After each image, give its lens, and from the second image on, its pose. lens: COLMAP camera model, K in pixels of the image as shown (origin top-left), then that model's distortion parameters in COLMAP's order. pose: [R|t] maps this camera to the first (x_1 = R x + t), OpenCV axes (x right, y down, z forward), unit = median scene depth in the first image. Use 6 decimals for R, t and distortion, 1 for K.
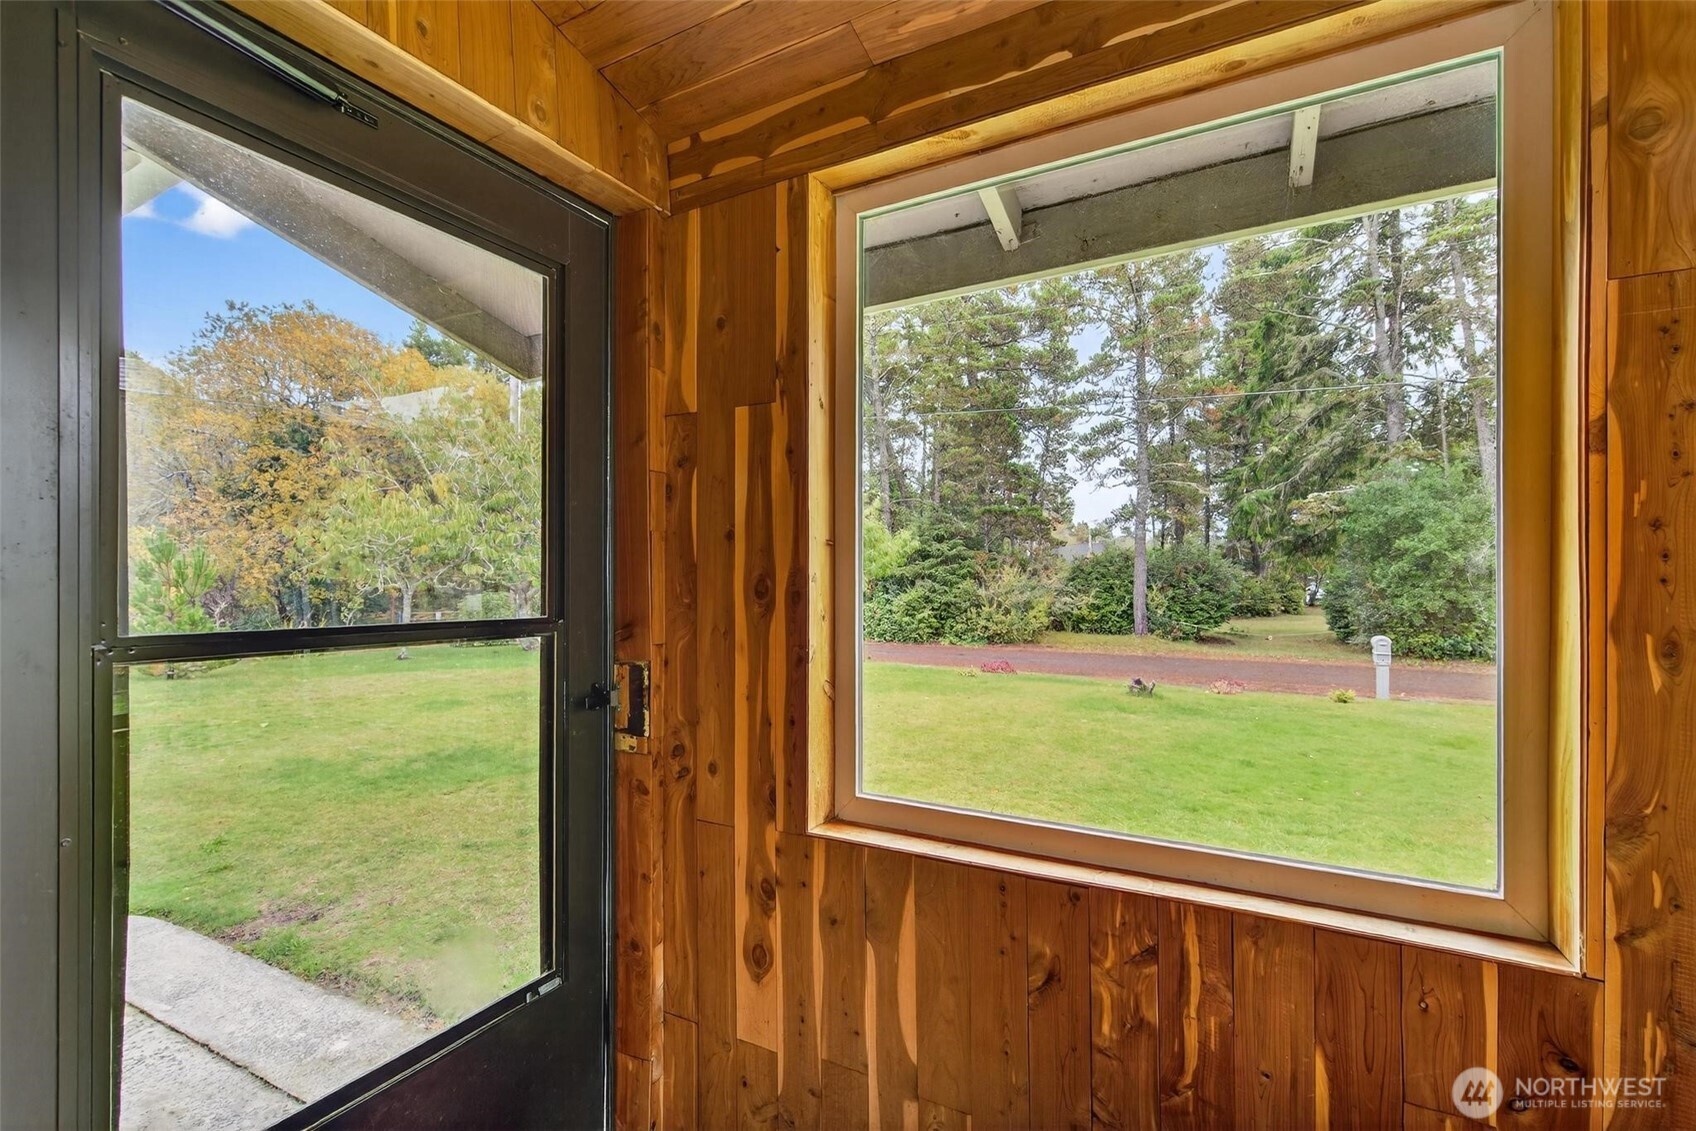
lens RADIAL K [[765.6, 0, 846.6], [0, 765.6, 574.0], [0, 0, 1]] dist [0.002027, -0.000498]
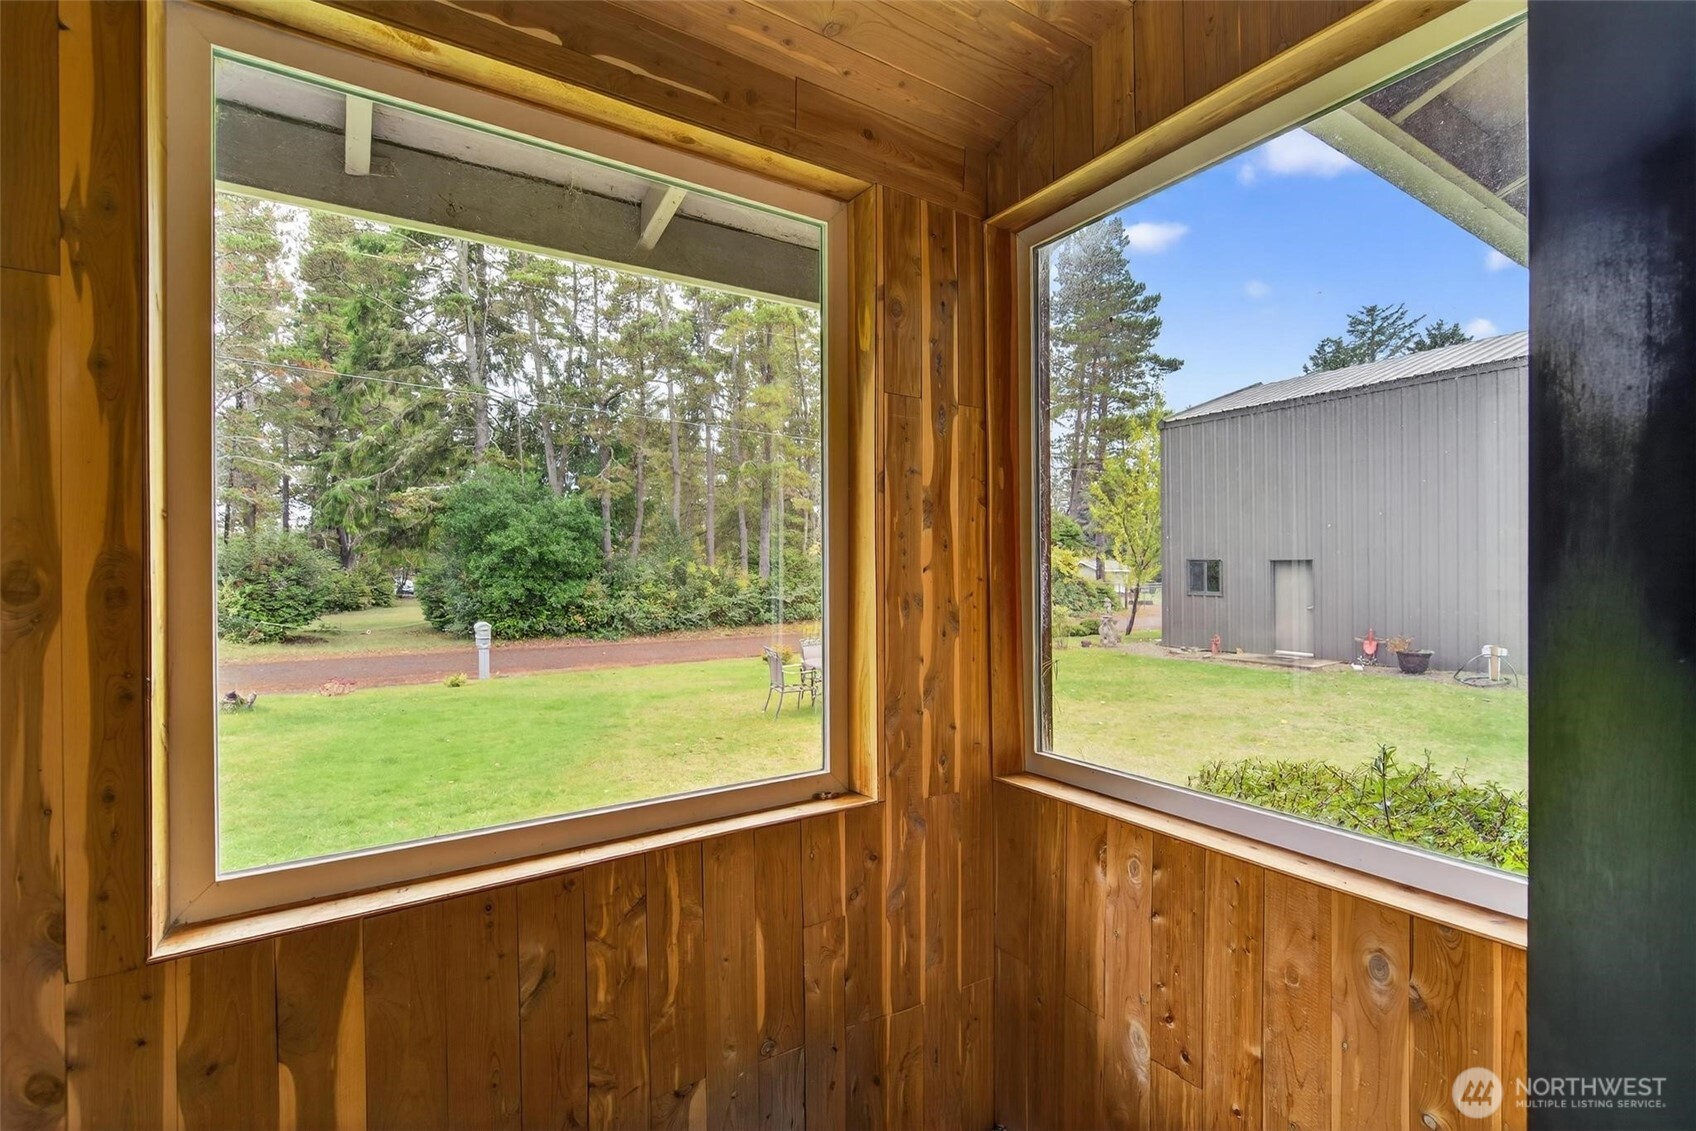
lens RADIAL K [[765.7, 0, 848.0], [0, 765.7, 565.5], [0, 0, 1]] dist [0.000438, 0.000262]
pose [[0.466188, 0.000090, 0.884685, -0.026868], [0.000992, 0.999999, -0.000625, 0.000332], [-0.884685, 0.001169, 0.466188, 0.013215]]
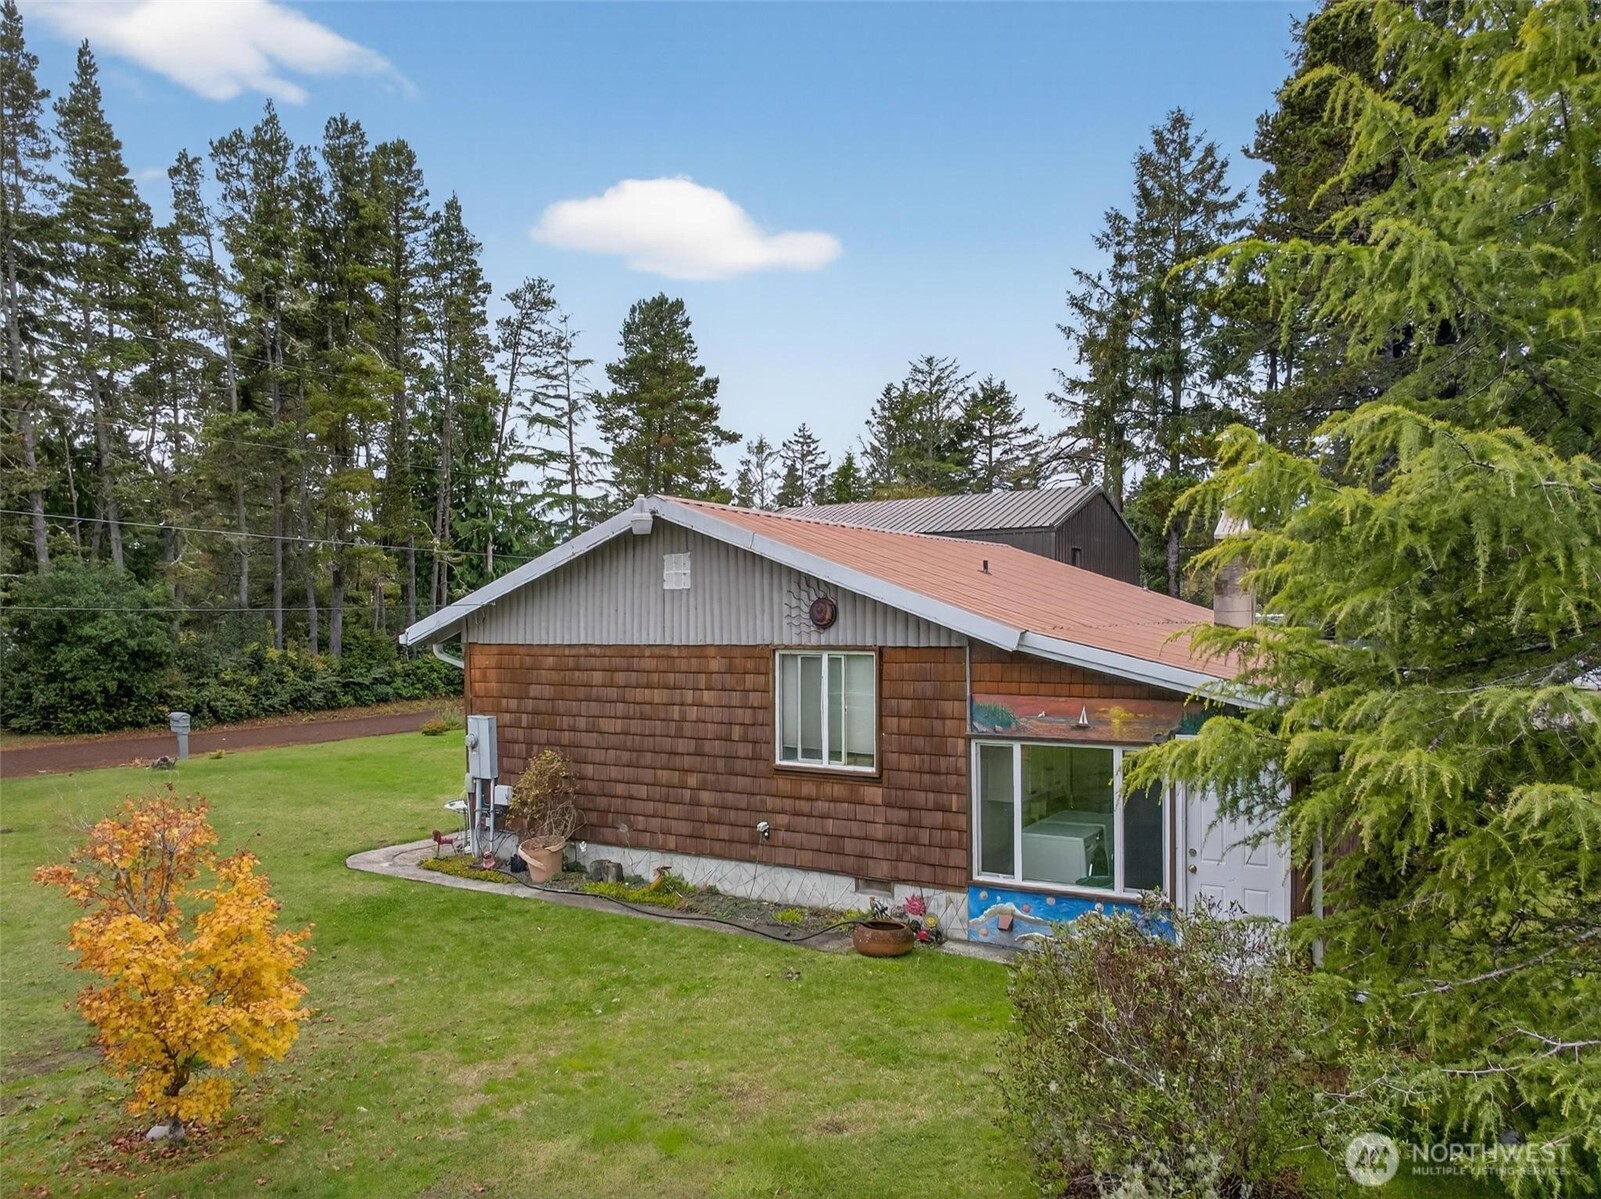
lens RADIAL K [[1111.6, 0, 813.7], [0, 1111.6, 602.3], [0, 0, 1]] dist [0.003091, -0.003236]
pose [[0.027894, 0.010517, 0.999556, -0.881664], [0.007141, 0.999917, -0.010720, -0.058126], [-0.999585, 0.007437, 0.027817, -0.111307]]
